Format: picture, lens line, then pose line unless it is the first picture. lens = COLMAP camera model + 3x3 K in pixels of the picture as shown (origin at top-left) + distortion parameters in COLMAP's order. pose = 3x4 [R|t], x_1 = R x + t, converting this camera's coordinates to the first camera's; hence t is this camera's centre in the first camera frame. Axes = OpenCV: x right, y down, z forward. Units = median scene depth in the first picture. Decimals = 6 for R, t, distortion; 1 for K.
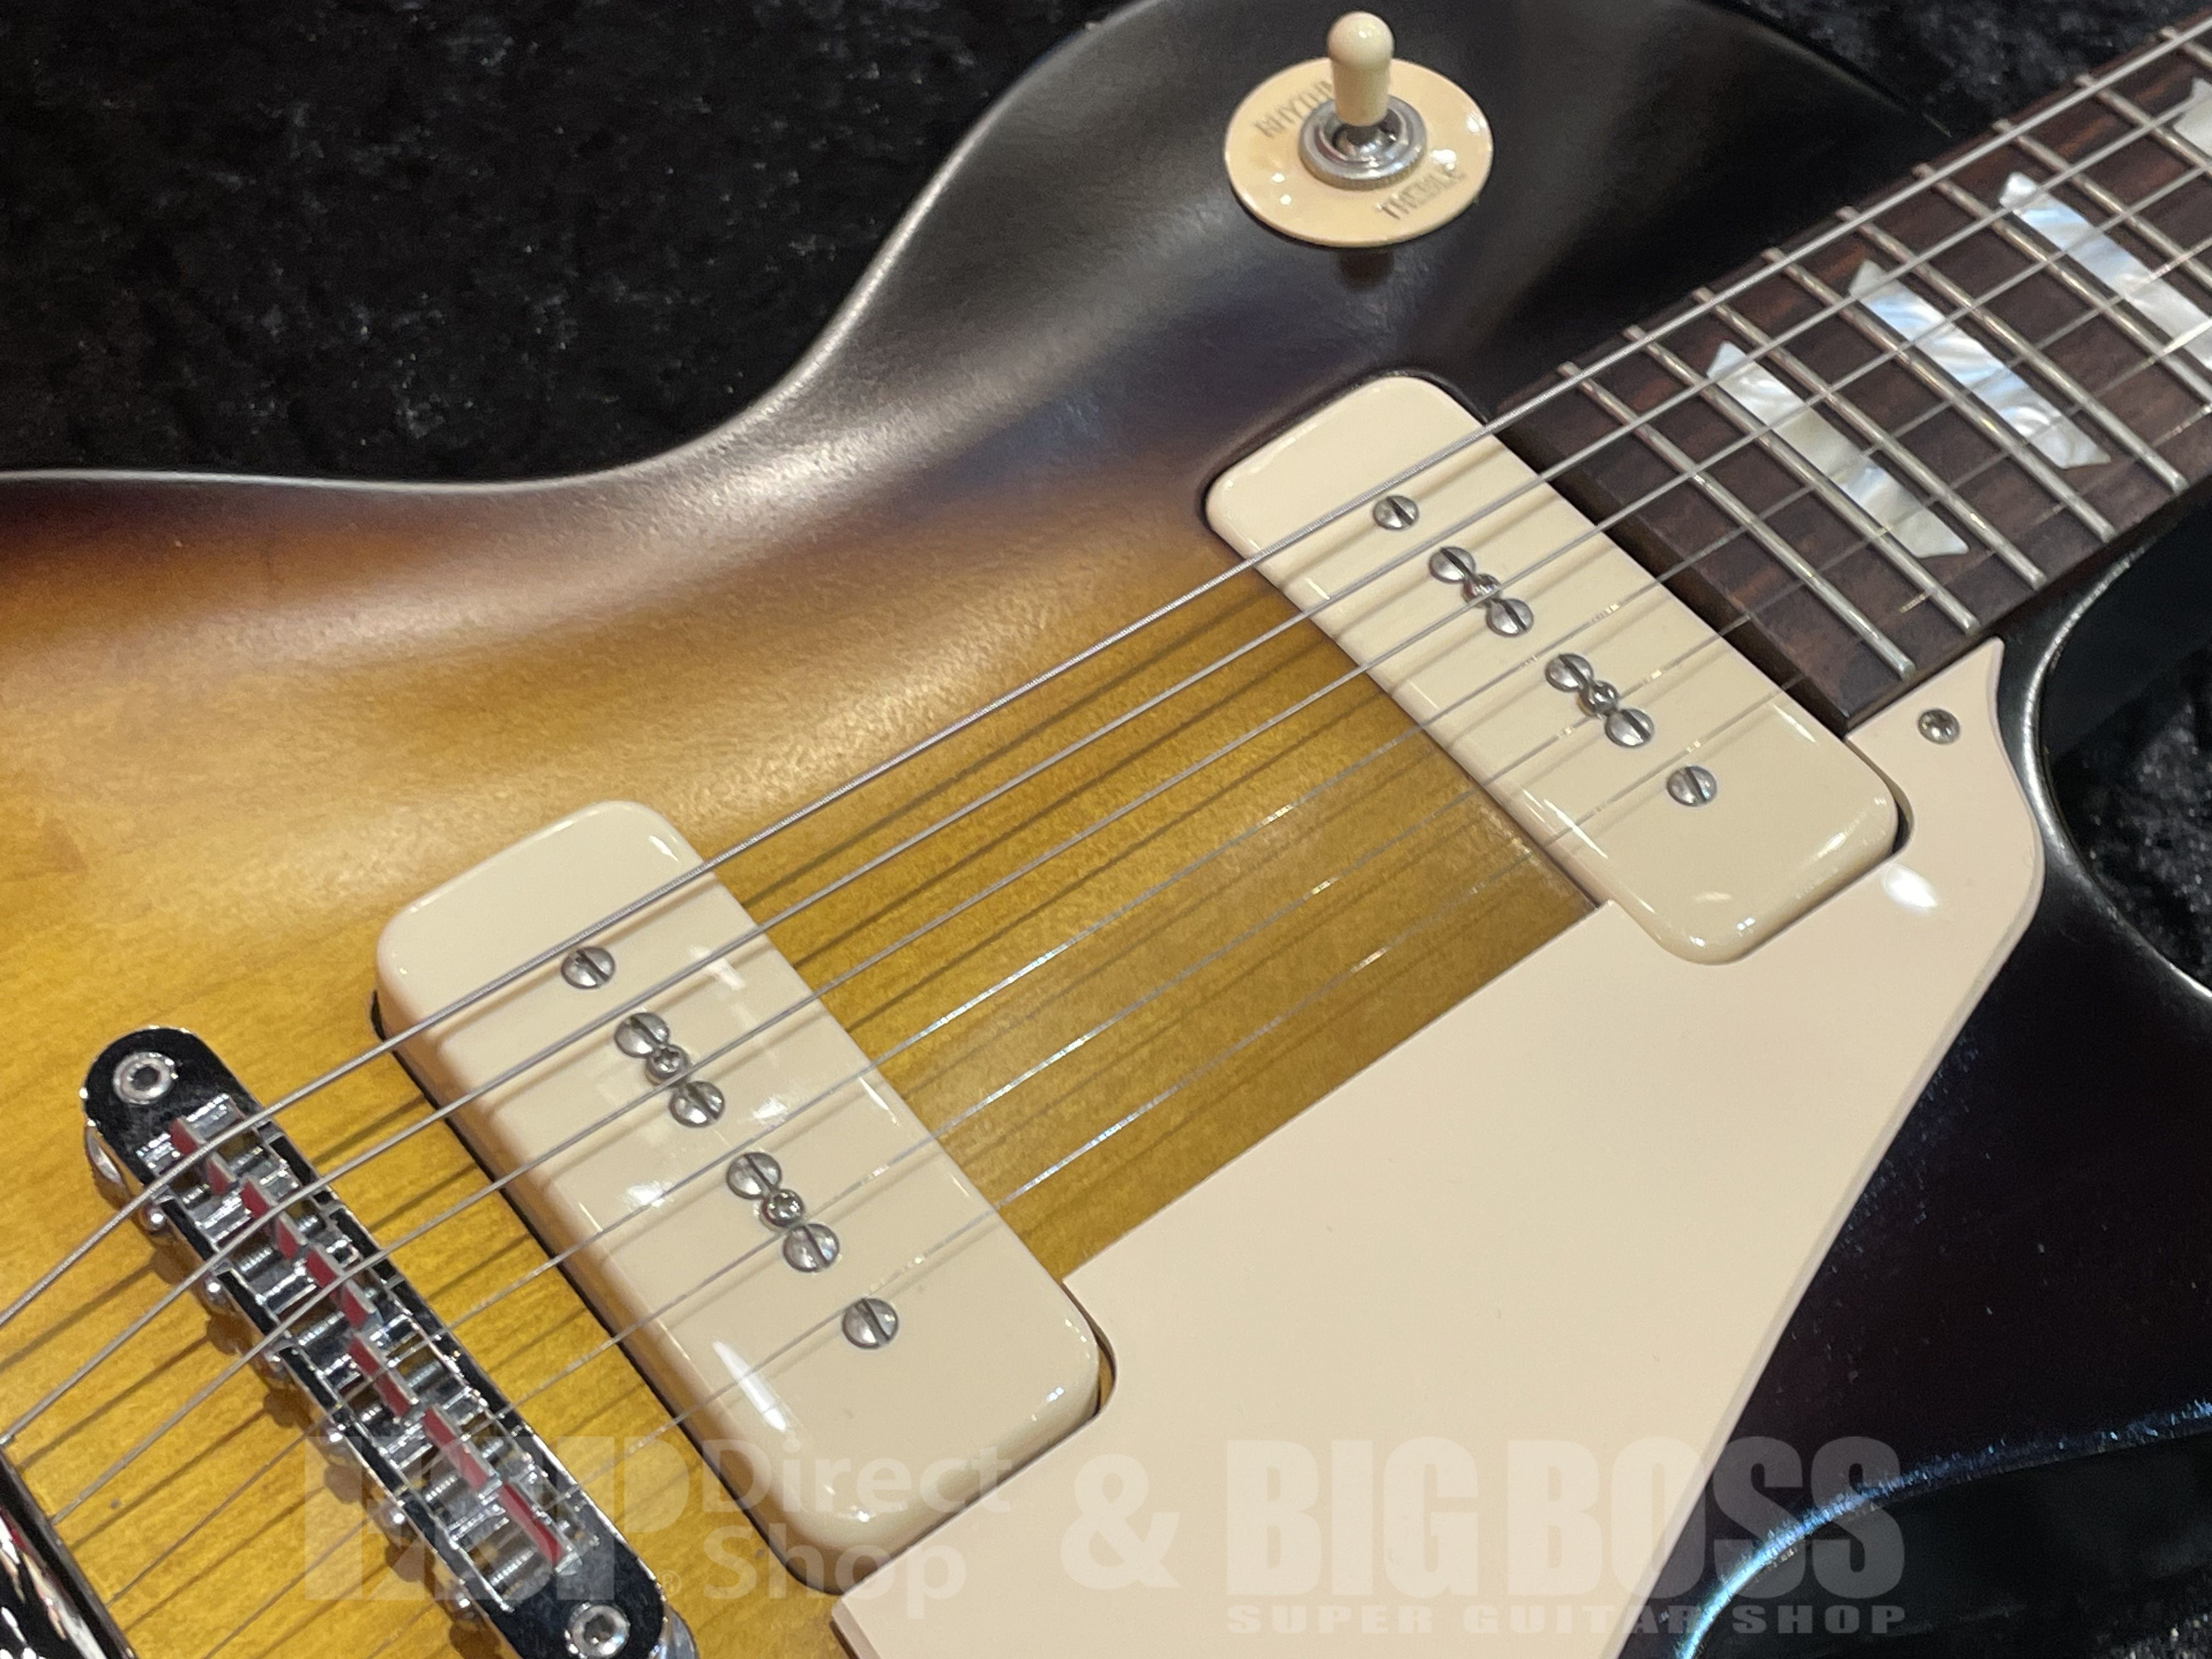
lens RADIAL K [[3452.7, 0, 1106.0], [0, 3452.7, 829.5], [0, 0, 1]] dist [0.087780, -0.044171]
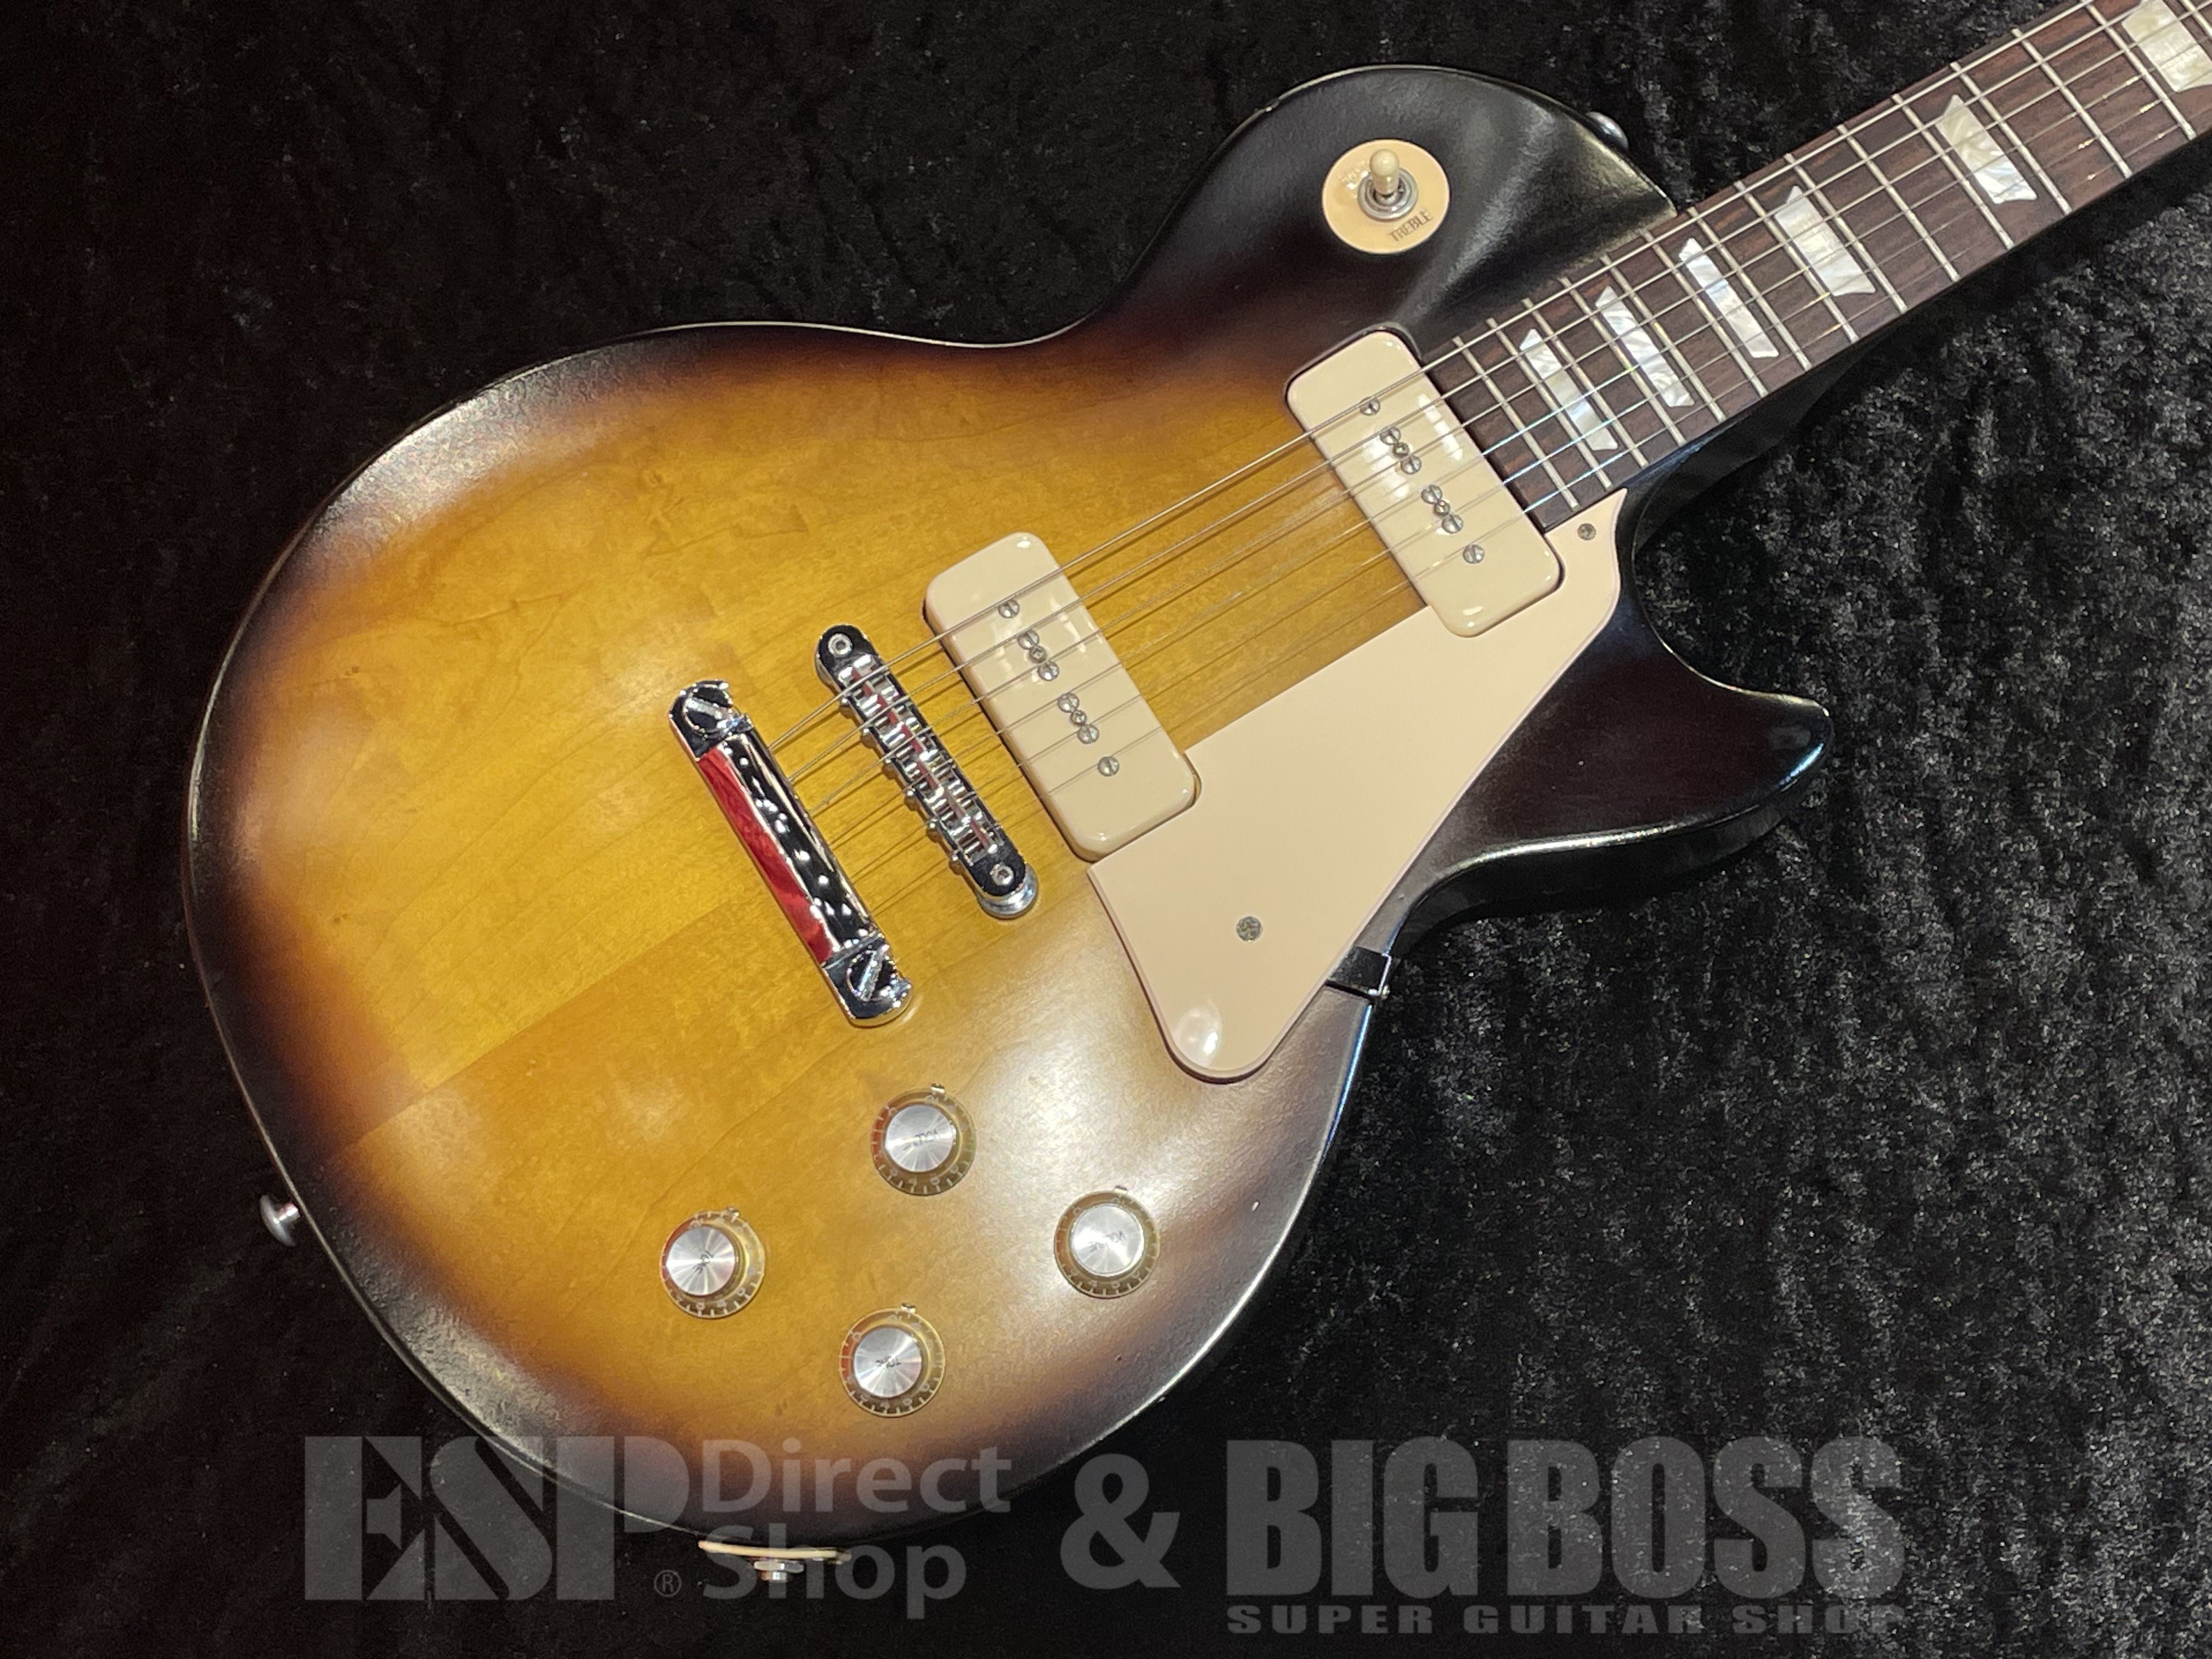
lens RADIAL K [[3566.4, 0, 1097.8], [0, 3566.4, 799.0], [0, 0, 1]] dist [0.153073, -0.401608]
pose [[0.990727, 0.091189, -0.100717, 0.169894], [-0.058038, 0.954311, 0.293124, -0.534499], [0.122845, -0.284560, 0.950755, -1.352640]]
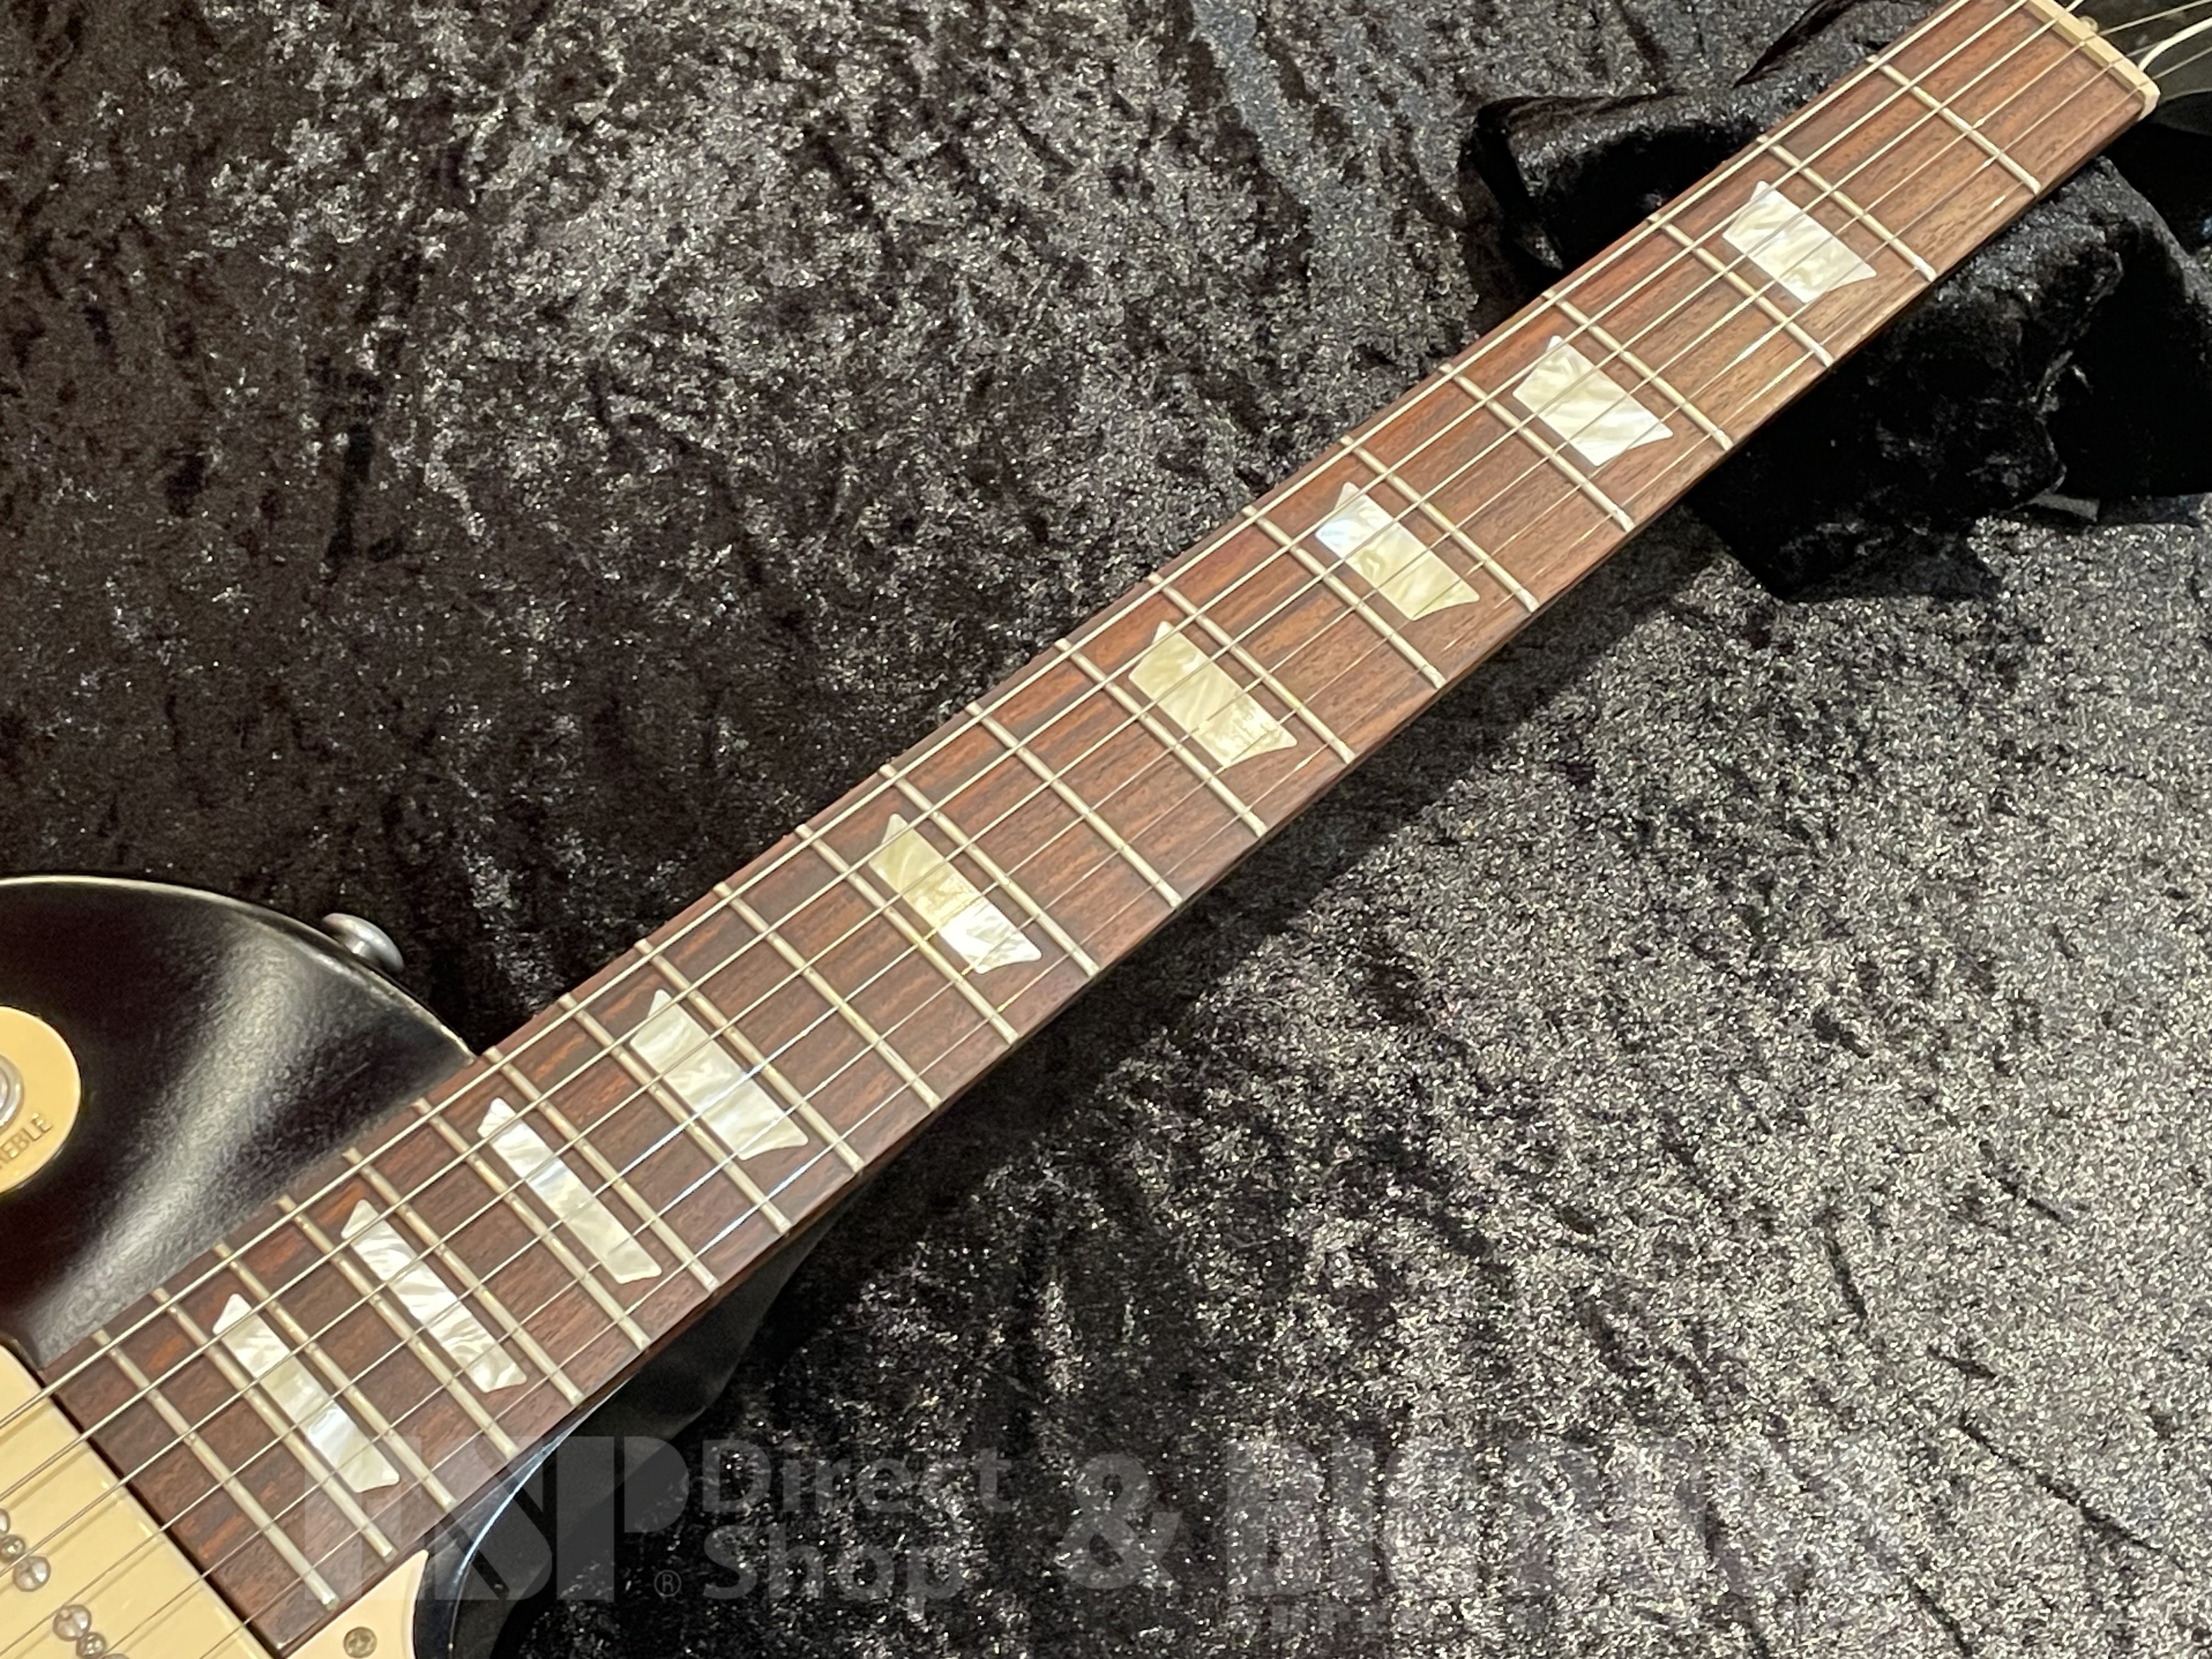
lens RADIAL K [[3566.4, 0, 1097.8], [0, 3566.4, 799.0], [0, 0, 1]] dist [0.153073, -0.401608]
pose [[0.994116, -0.064486, 0.087033, 0.411250], [0.057300, 0.994927, 0.082680, -0.434738], [-0.091923, -0.077207, 0.992768, -0.343569]]
